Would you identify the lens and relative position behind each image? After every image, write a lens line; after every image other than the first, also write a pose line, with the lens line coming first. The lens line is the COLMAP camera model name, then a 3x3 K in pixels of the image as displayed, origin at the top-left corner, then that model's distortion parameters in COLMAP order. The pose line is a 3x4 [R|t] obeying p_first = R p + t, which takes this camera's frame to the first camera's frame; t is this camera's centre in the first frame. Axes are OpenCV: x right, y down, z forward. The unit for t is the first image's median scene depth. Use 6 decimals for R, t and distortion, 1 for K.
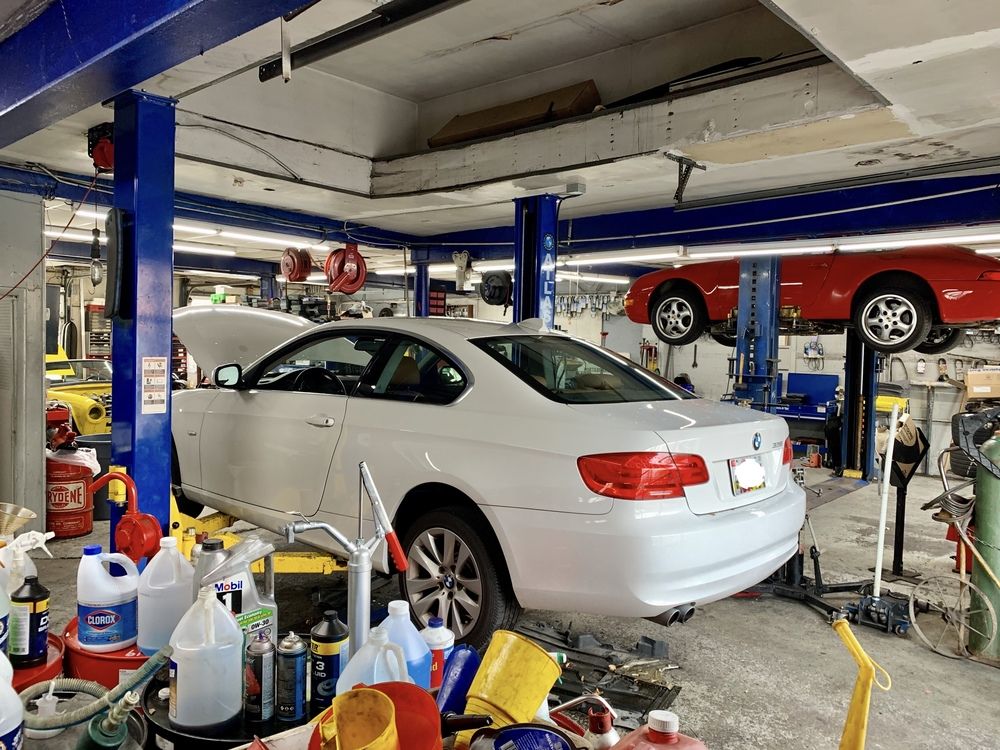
lens RADIAL K [[766.9, 0, 494.5], [0, 766.9, 367.9], [0, 0, 1]] dist [0.039501, -0.052310]
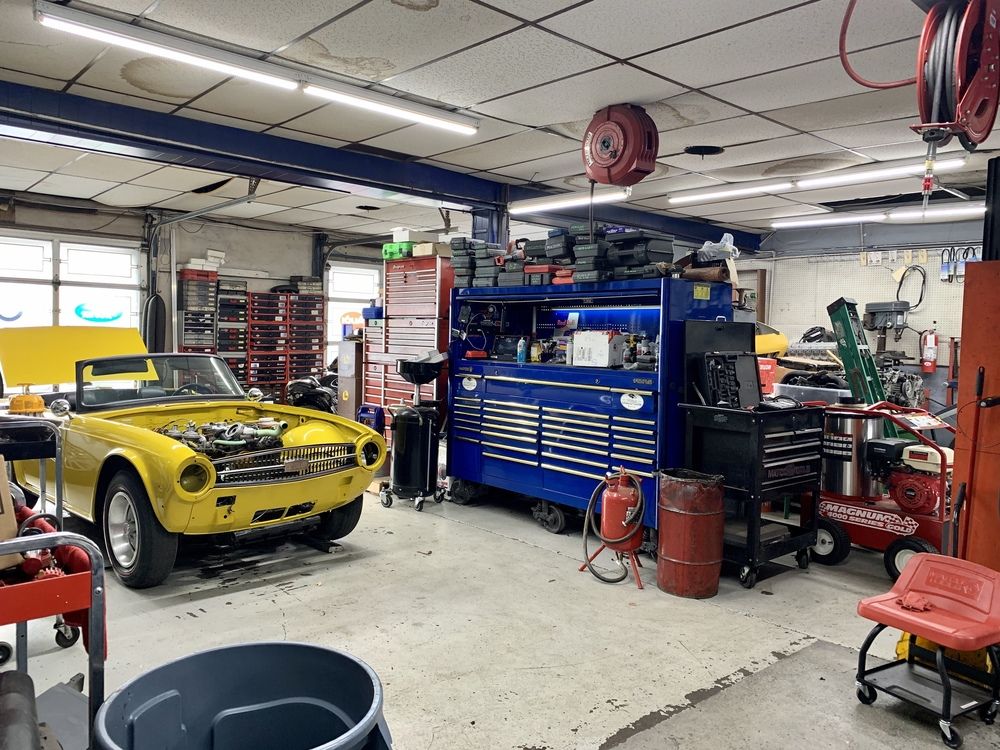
lens RADIAL K [[766.9, 0, 494.5], [0, 766.9, 367.9], [0, 0, 1]] dist [0.039501, -0.052310]
pose [[0.994827, 0.009628, -0.101127, -0.203333], [-0.009426, 0.999952, 0.002484, -0.002983], [0.101146, -0.001518, 0.994870, 0.390500]]
